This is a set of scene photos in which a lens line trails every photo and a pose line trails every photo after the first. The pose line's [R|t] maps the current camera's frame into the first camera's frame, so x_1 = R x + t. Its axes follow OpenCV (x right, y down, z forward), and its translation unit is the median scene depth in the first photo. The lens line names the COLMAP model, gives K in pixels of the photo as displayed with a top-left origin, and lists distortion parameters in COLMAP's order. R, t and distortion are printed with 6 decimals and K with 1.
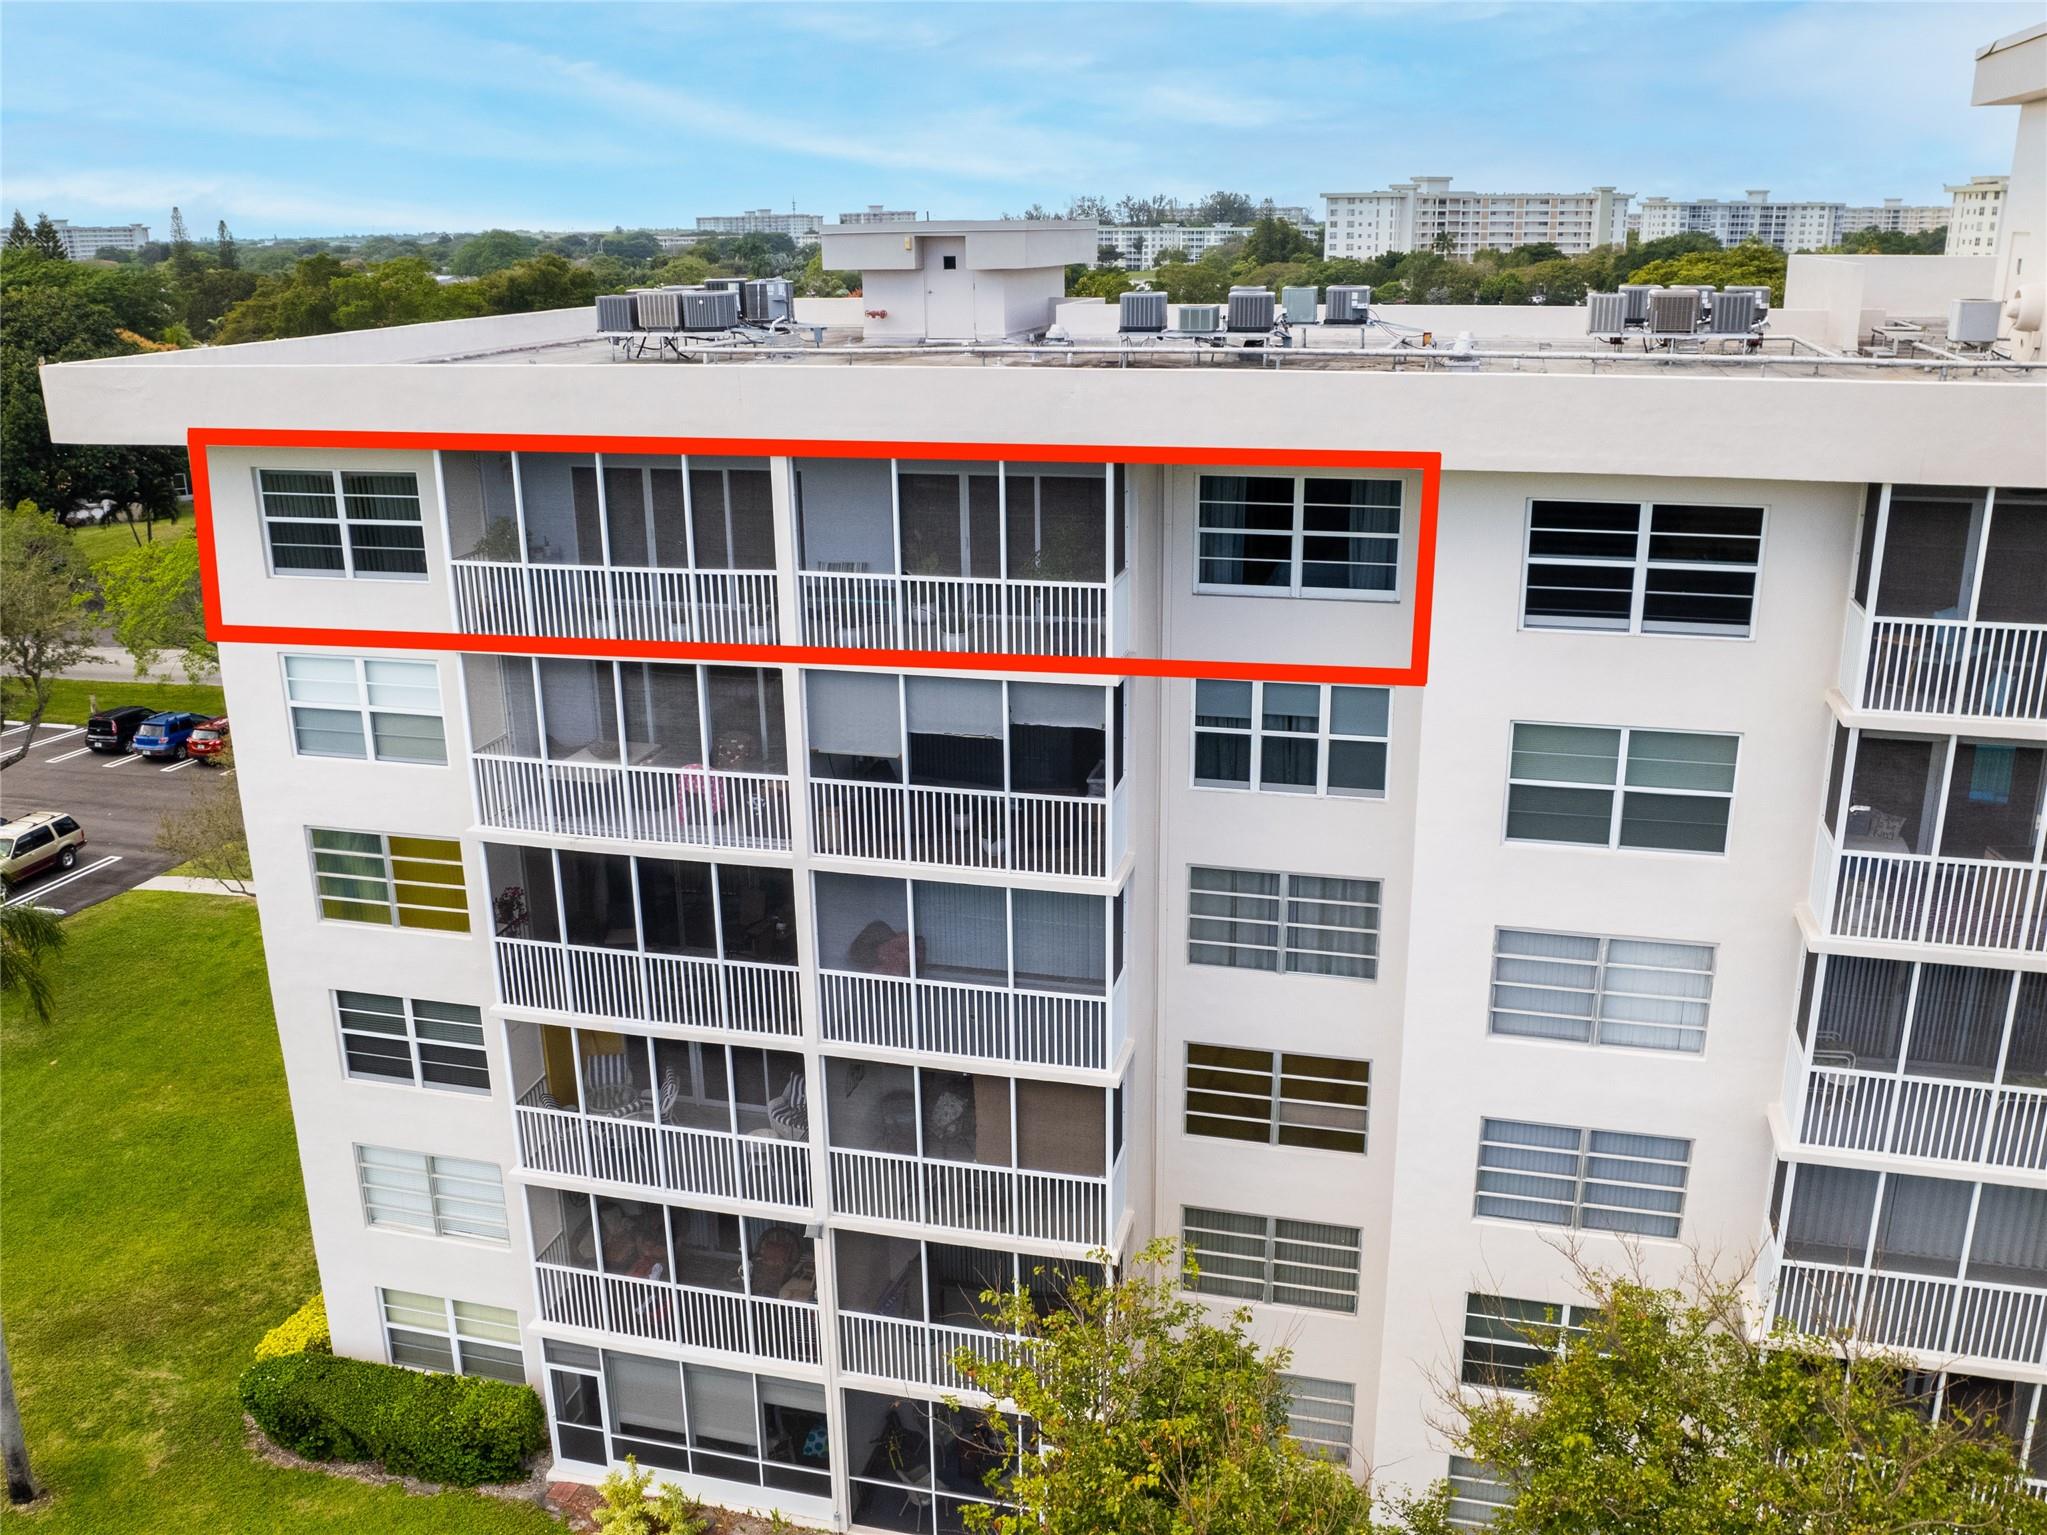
lens RADIAL K [[1720.9, 0, 1023.5], [0, 1720.9, 767.5], [0, 0, 1]] dist [-0.061733, 0.036271]
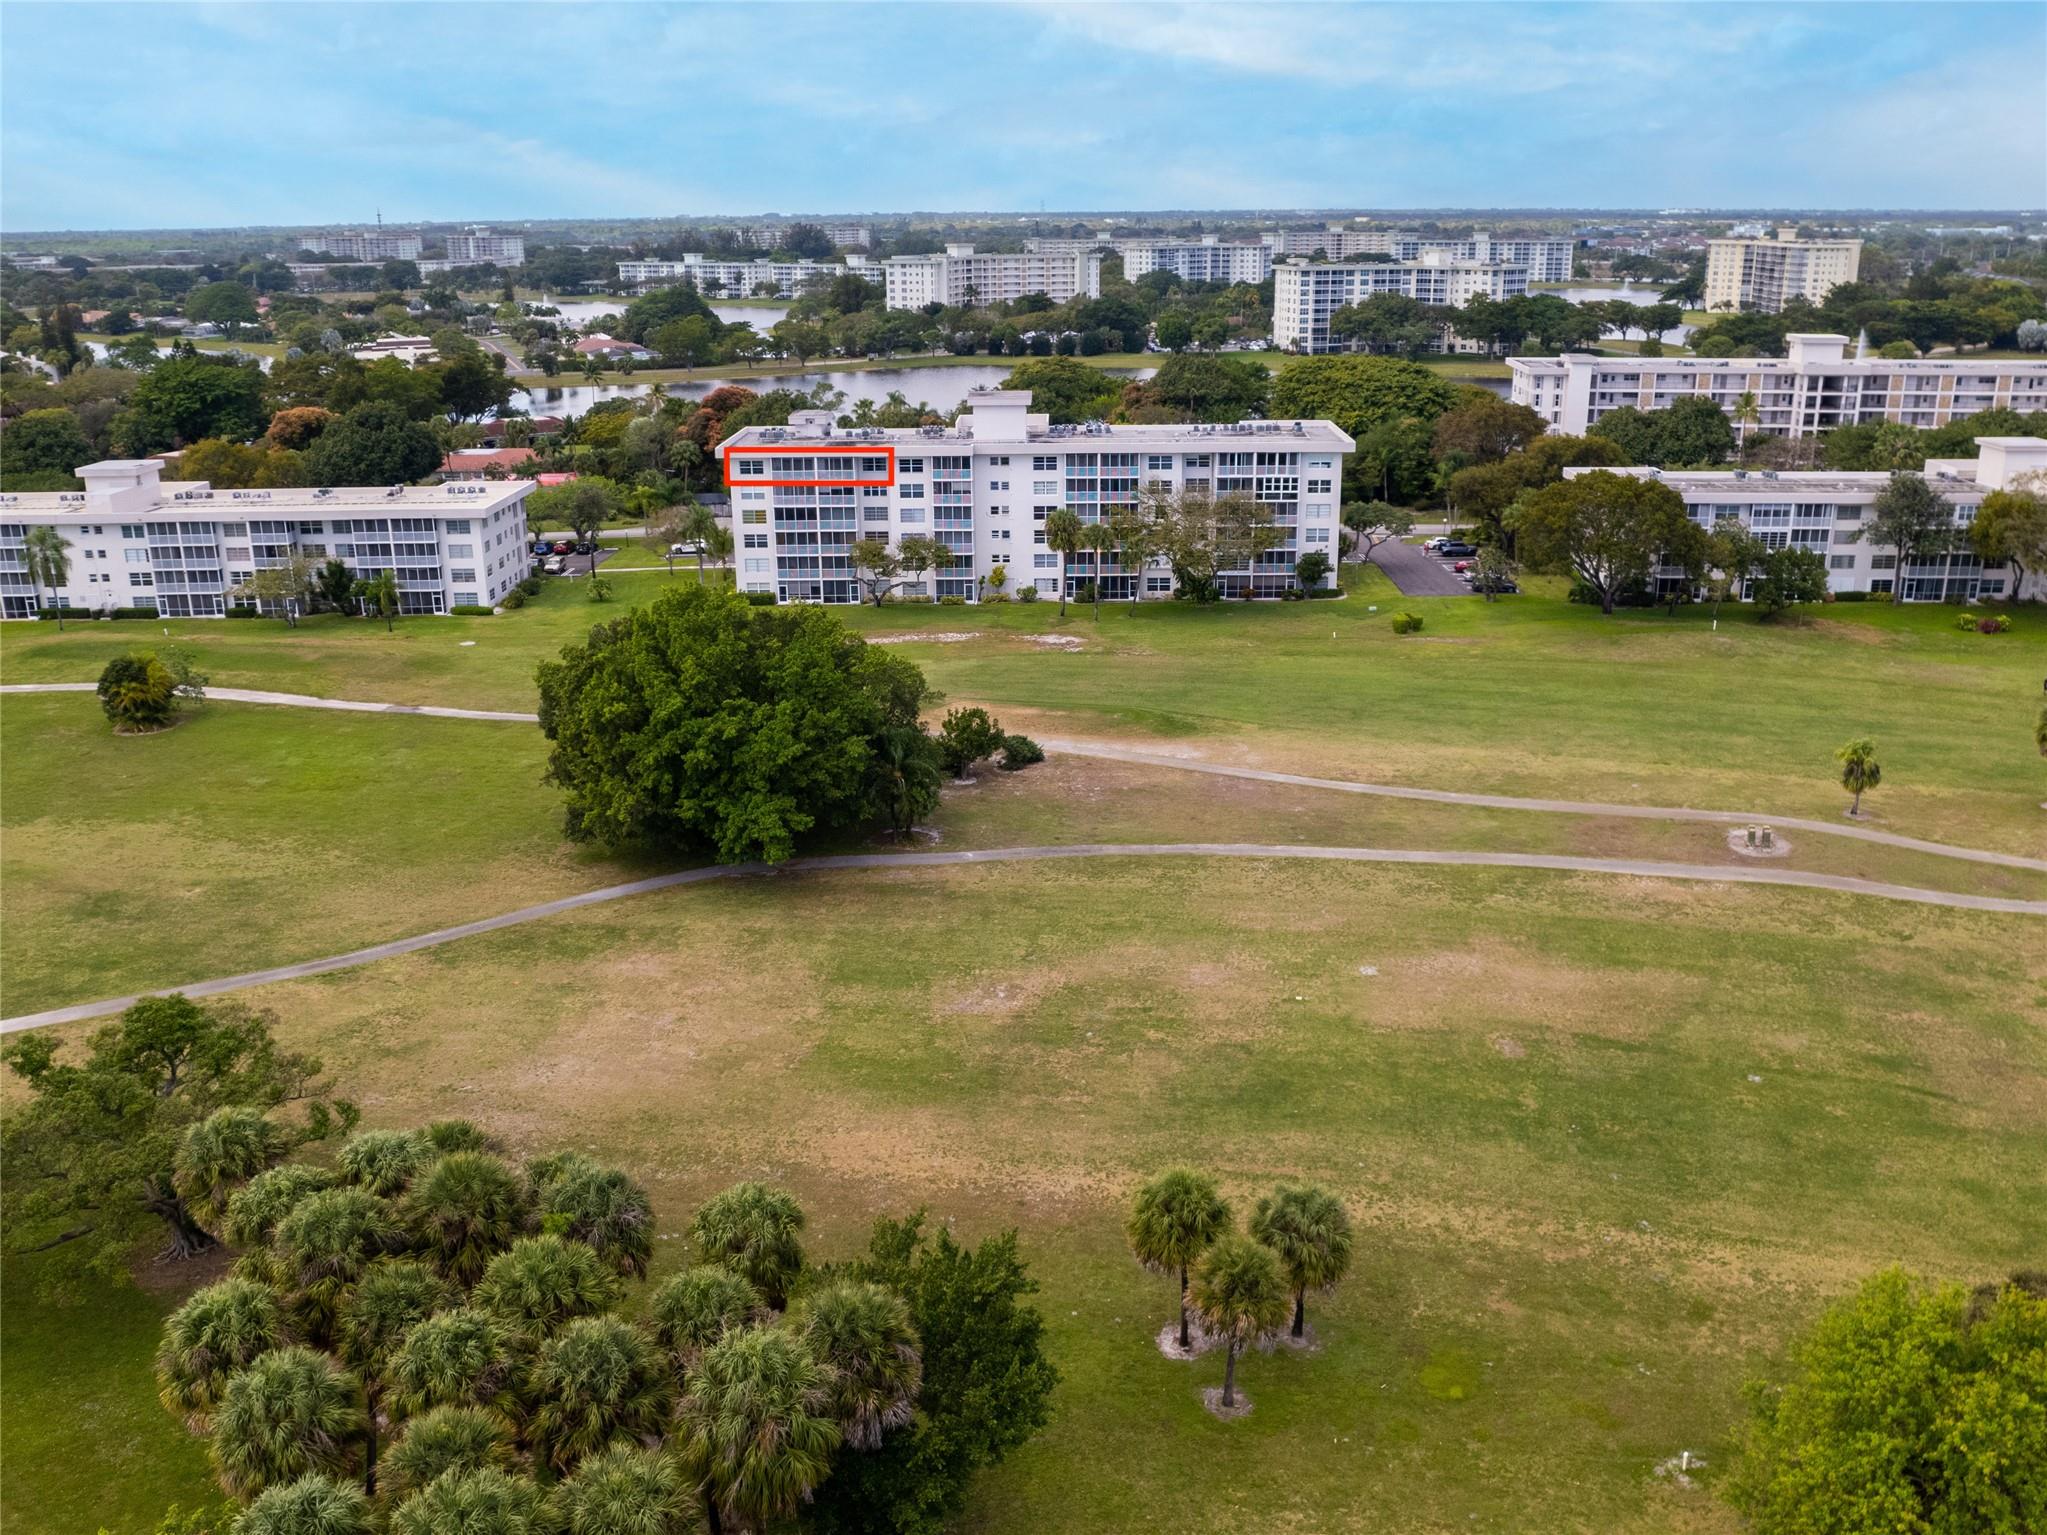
lens RADIAL K [[1720.9, 0, 1023.5], [0, 1720.9, 767.5], [0, 0, 1]] dist [-0.061733, 0.036271]
pose [[0.971354, -0.071679, 0.226571, -1.012674], [0.070400, 0.997424, 0.013730, 1.135514], [-0.226971, 0.002614, 0.973898, -6.521105]]
